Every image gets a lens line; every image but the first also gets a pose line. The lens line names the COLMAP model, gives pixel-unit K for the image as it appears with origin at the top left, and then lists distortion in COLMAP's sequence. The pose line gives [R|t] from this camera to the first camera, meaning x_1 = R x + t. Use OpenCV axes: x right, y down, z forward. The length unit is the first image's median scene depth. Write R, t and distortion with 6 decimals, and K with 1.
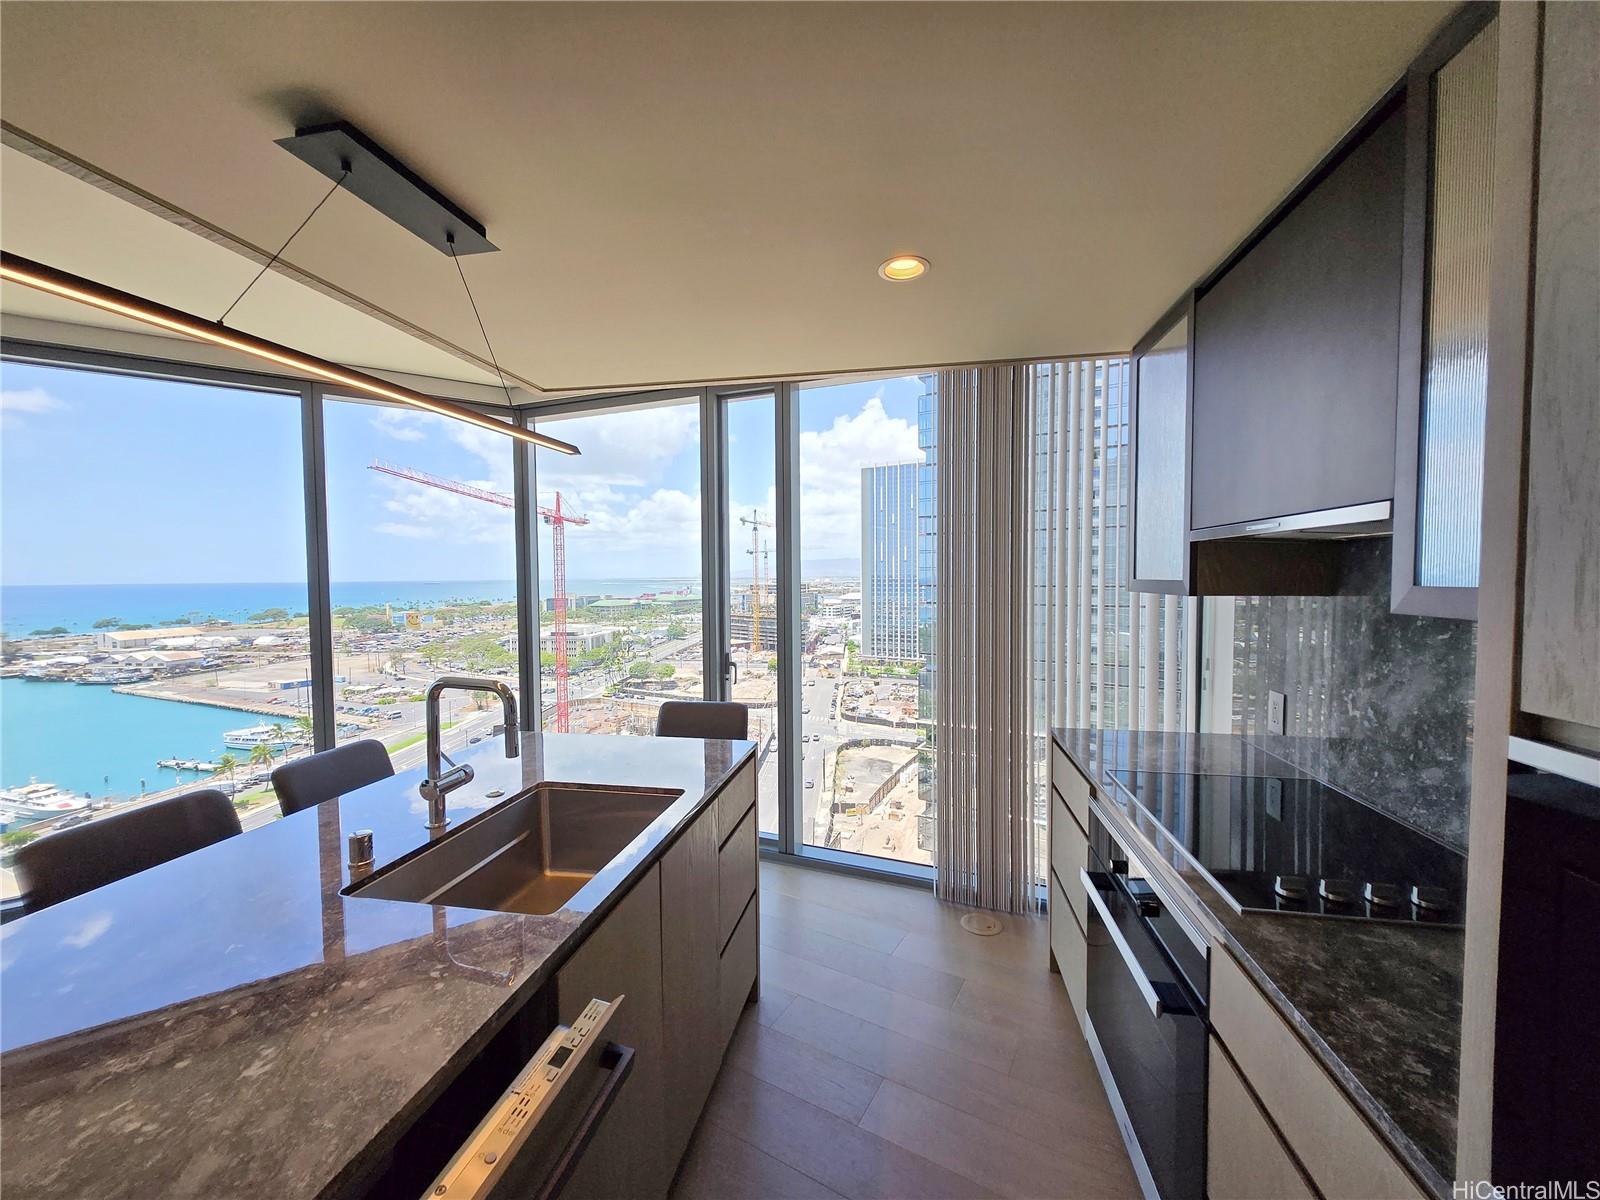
lens RADIAL K [[635.7, 0, 801.3], [0, 635.7, 599.3], [0, 0, 1]] dist [-0.002213, 0.000245]
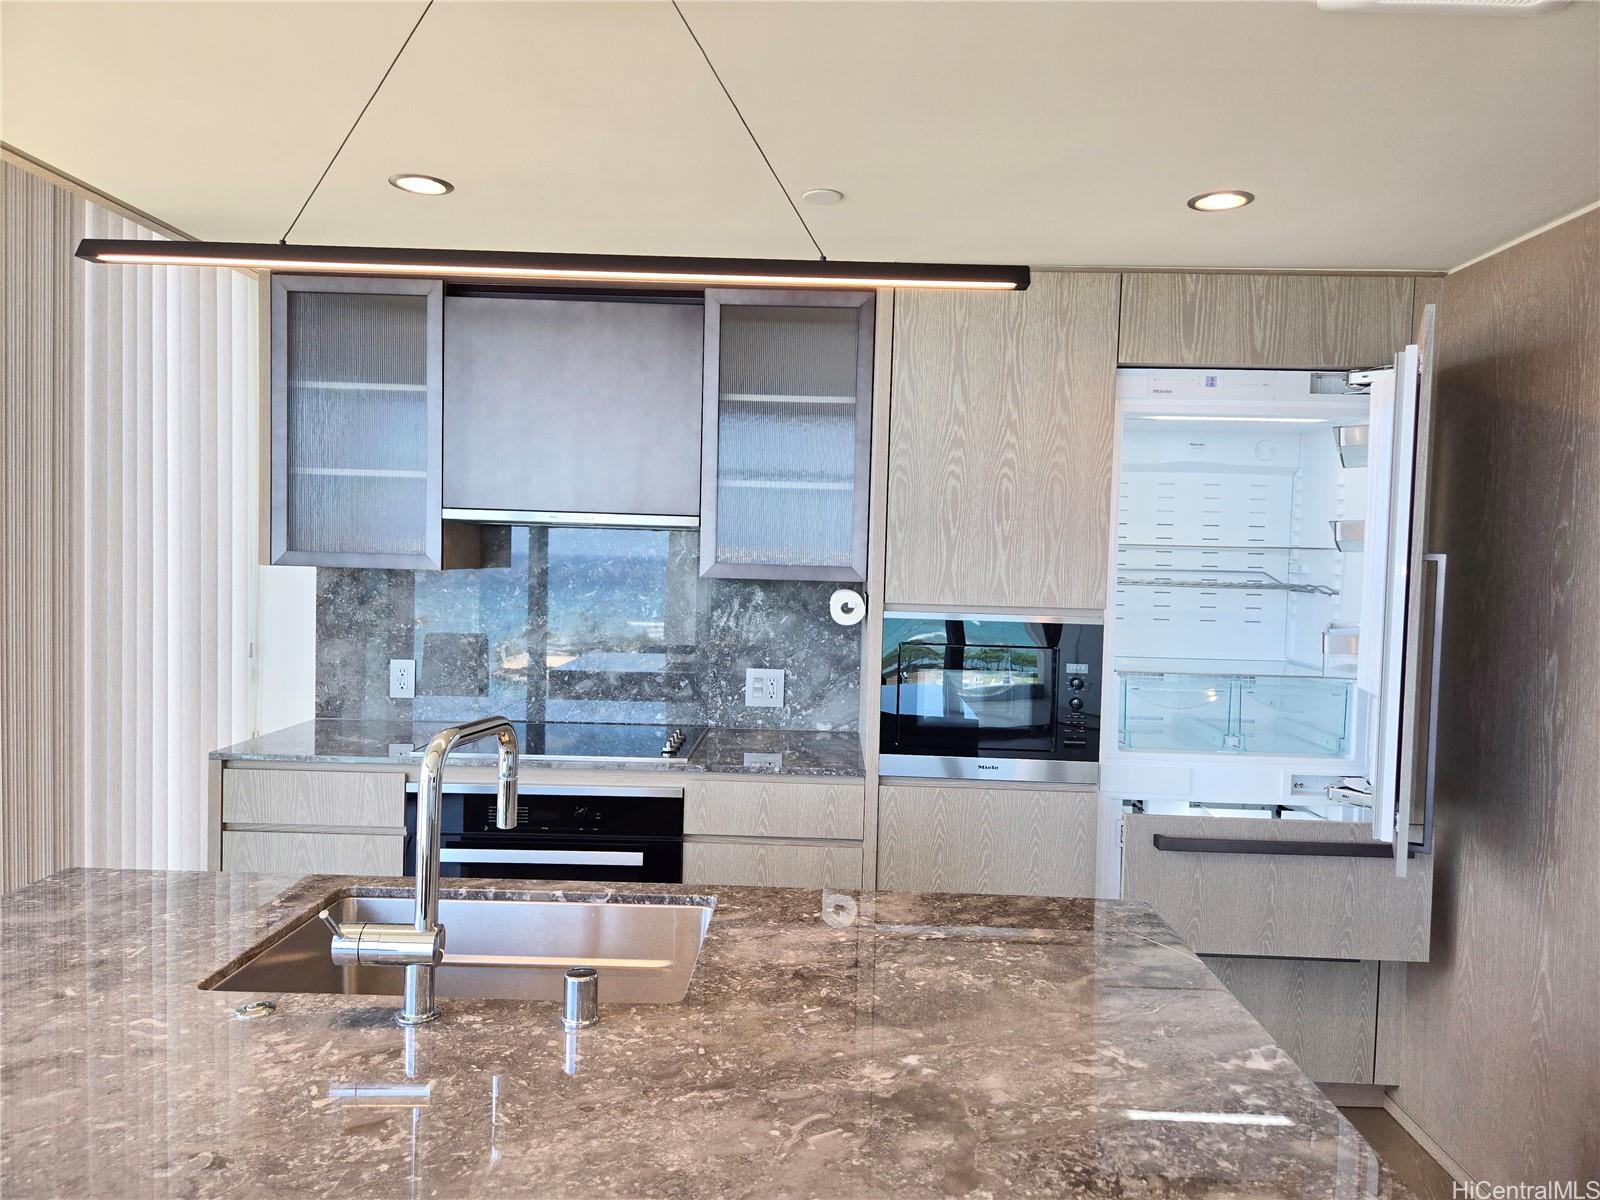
lens RADIAL K [[1067.6, 0, 803.8], [0, 1067.6, 599.3], [0, 0, 1]] dist [0.008669, 0.001060]
pose [[-0.155353, -0.040055, 0.987047, -1.631555], [0.015660, 0.998952, 0.043002, -0.032205], [-0.987735, 0.022138, -0.154563, 0.876869]]
